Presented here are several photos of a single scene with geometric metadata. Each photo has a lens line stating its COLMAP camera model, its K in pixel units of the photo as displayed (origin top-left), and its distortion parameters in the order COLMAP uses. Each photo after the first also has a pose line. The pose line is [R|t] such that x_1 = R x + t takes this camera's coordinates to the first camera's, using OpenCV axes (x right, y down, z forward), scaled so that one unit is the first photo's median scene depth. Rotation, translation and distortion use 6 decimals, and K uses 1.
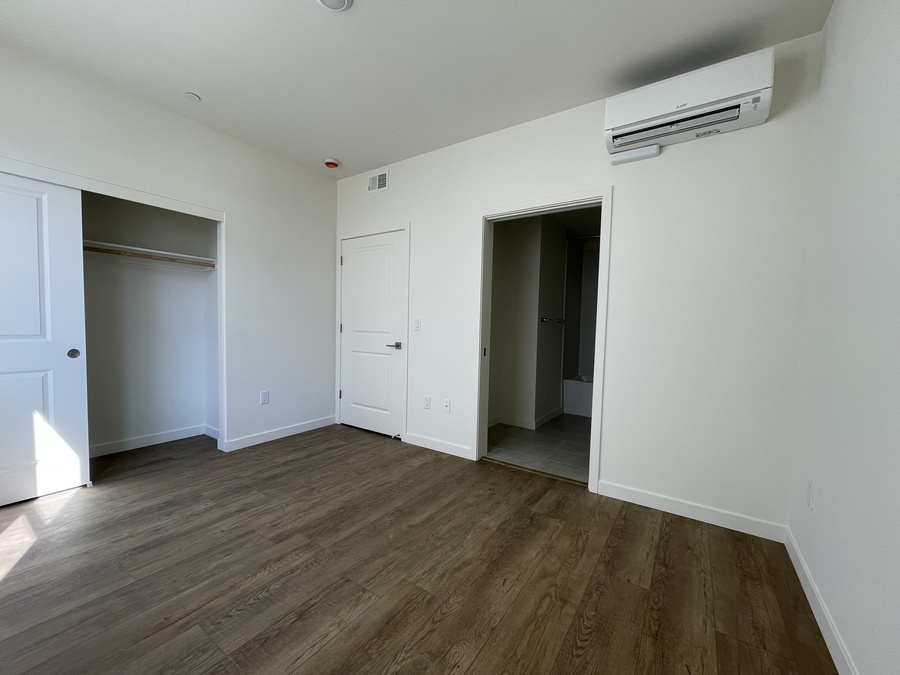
lens RADIAL K [[364.4, 0, 449.0], [0, 364.4, 341.4], [0, 0, 1]] dist [-0.001257, 0.000130]
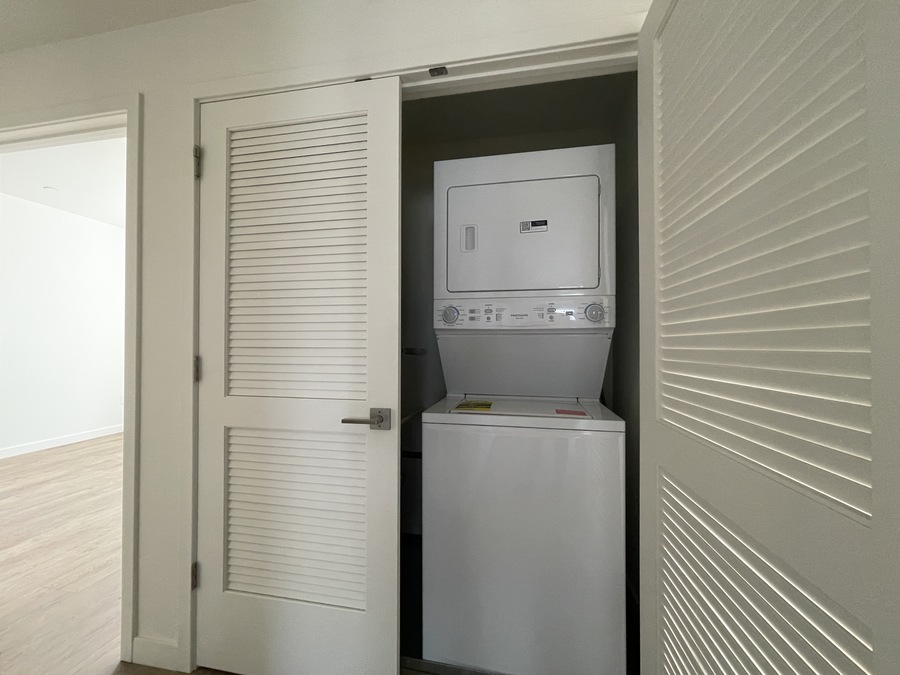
lens RADIAL K [[364.4, 0, 449.0], [0, 364.4, 341.4], [0, 0, 1]] dist [-0.001257, 0.000130]
pose [[-0.918444, -0.031092, -0.394326, -0.830315], [-0.045332, 0.998611, 0.026848, -0.173849], [0.392944, 0.042534, -0.918578, 2.886111]]
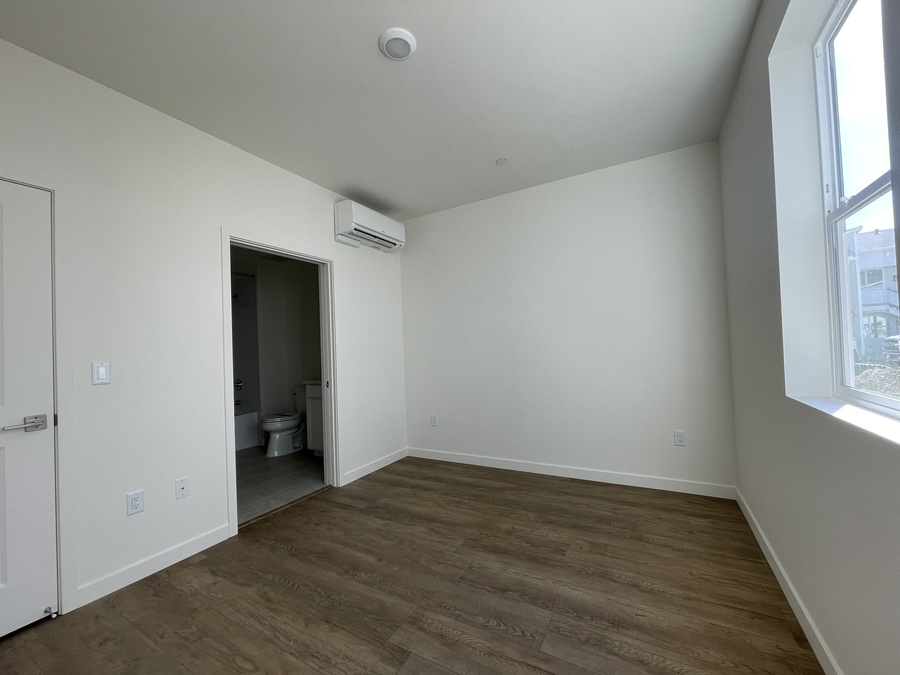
lens RADIAL K [[364.4, 0, 449.0], [0, 364.4, 341.4], [0, 0, 1]] dist [-0.001257, 0.000130]
pose [[-0.082139, -0.001485, 0.996620, -1.154241], [0.083154, 0.996502, 0.008338, -0.095529], [-0.993146, 0.083558, -0.081728, 0.855970]]
